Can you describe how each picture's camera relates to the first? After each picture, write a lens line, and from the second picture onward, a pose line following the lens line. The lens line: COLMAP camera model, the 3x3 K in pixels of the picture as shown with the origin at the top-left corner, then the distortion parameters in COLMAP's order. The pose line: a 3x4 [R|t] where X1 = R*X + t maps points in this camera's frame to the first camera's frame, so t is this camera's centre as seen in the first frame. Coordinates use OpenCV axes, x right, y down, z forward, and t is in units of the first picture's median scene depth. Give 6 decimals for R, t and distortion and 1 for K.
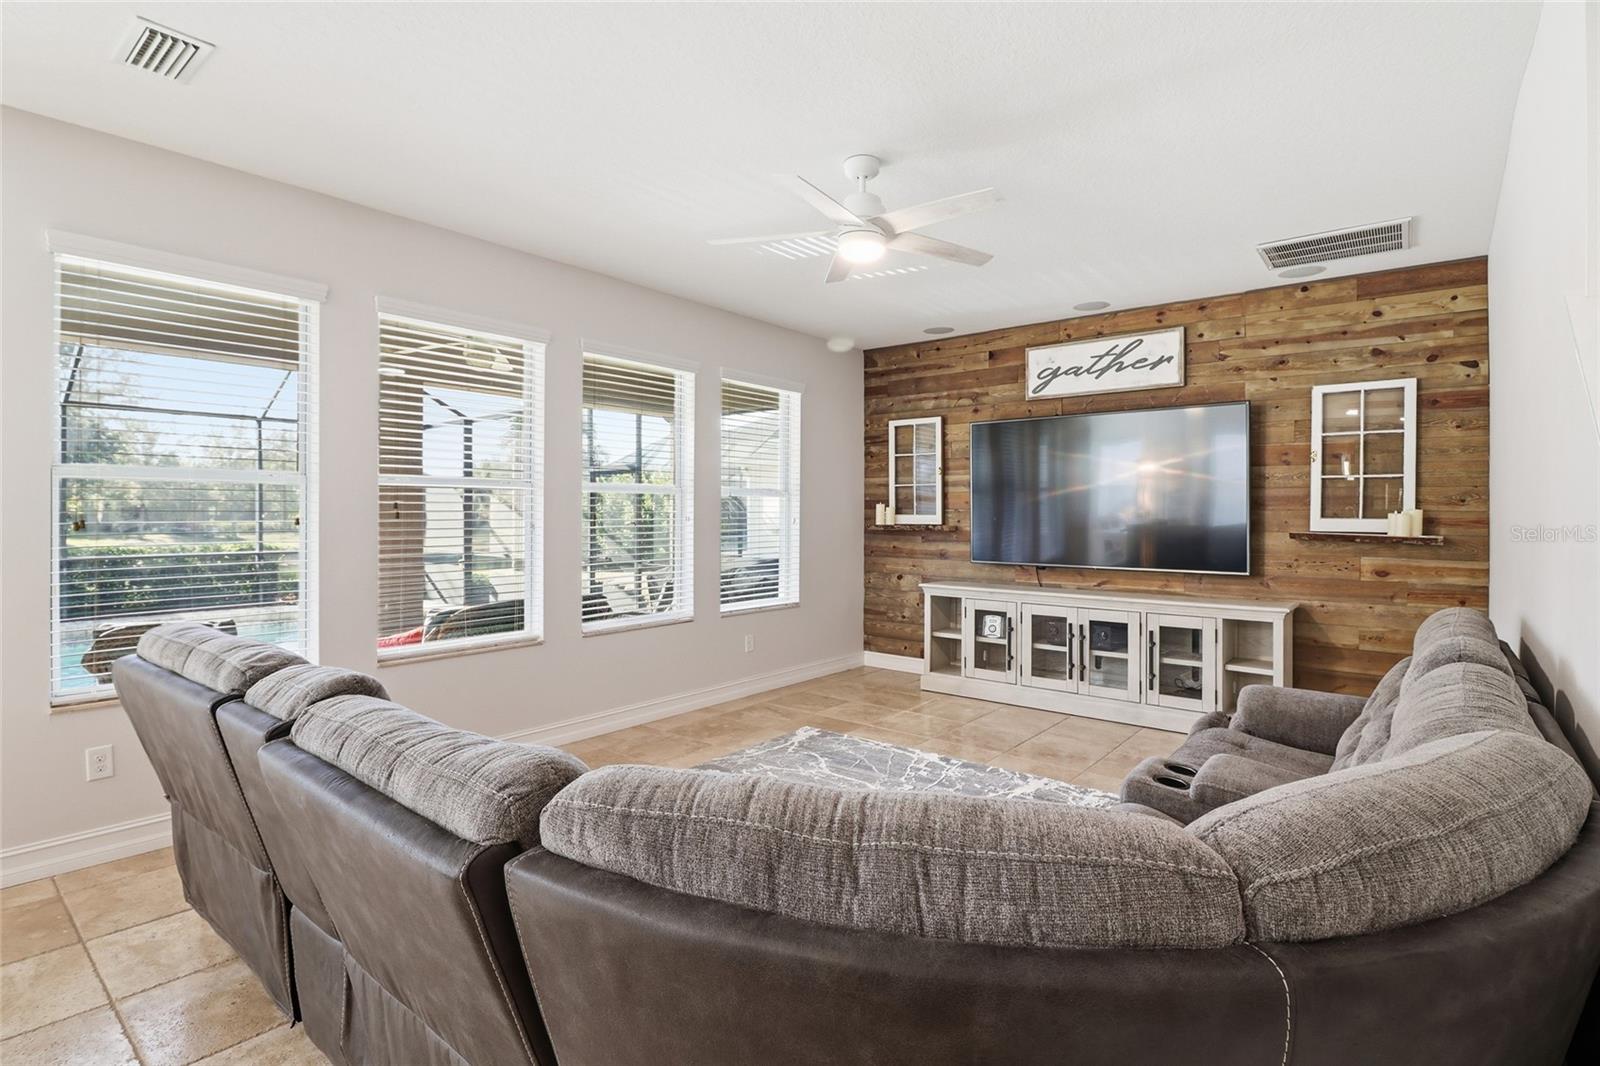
lens RADIAL K [[748.5, 0, 834.7], [0, 748.5, 524.8], [0, 0, 1]] dist [-0.005319, -0.009143]
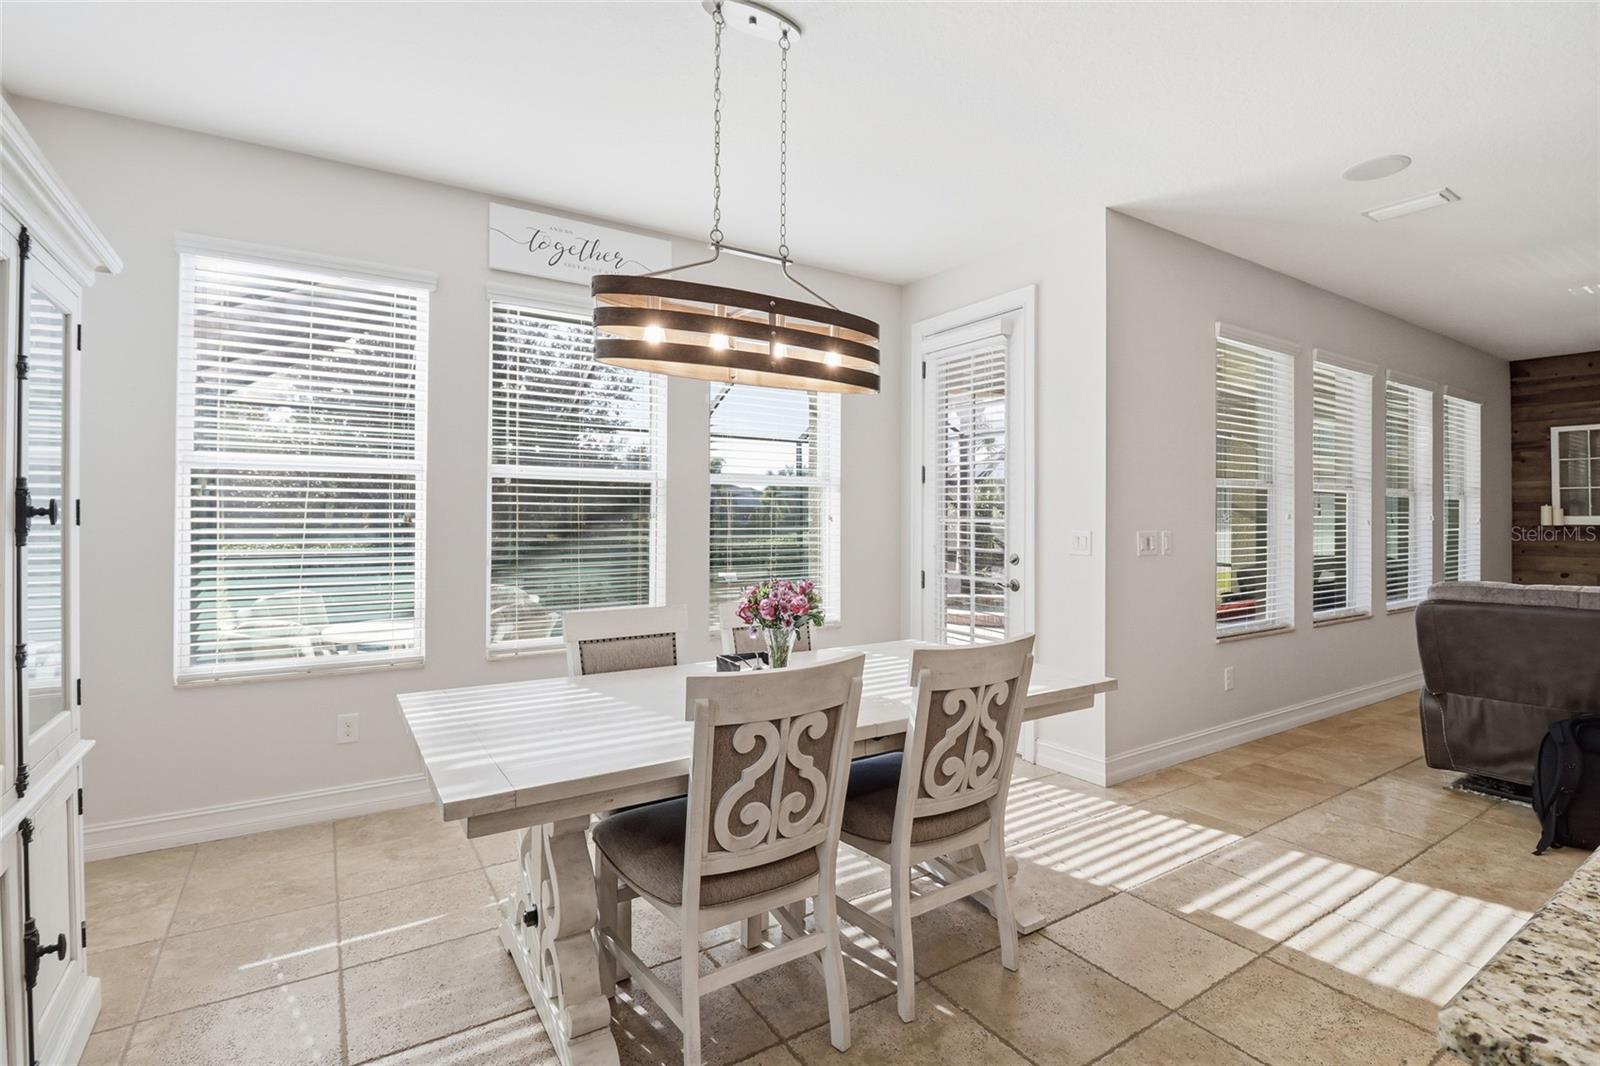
lens RADIAL K [[748.5, 0, 822.7], [0, 748.5, 517.0], [0, 0, 1]] dist [-0.005319, -0.009143]
pose [[0.951656, 0.004151, -0.307137, -0.584401], [-0.008263, 0.999893, -0.012088, 0.009051], [0.307054, 0.014042, 0.951589, -0.306467]]
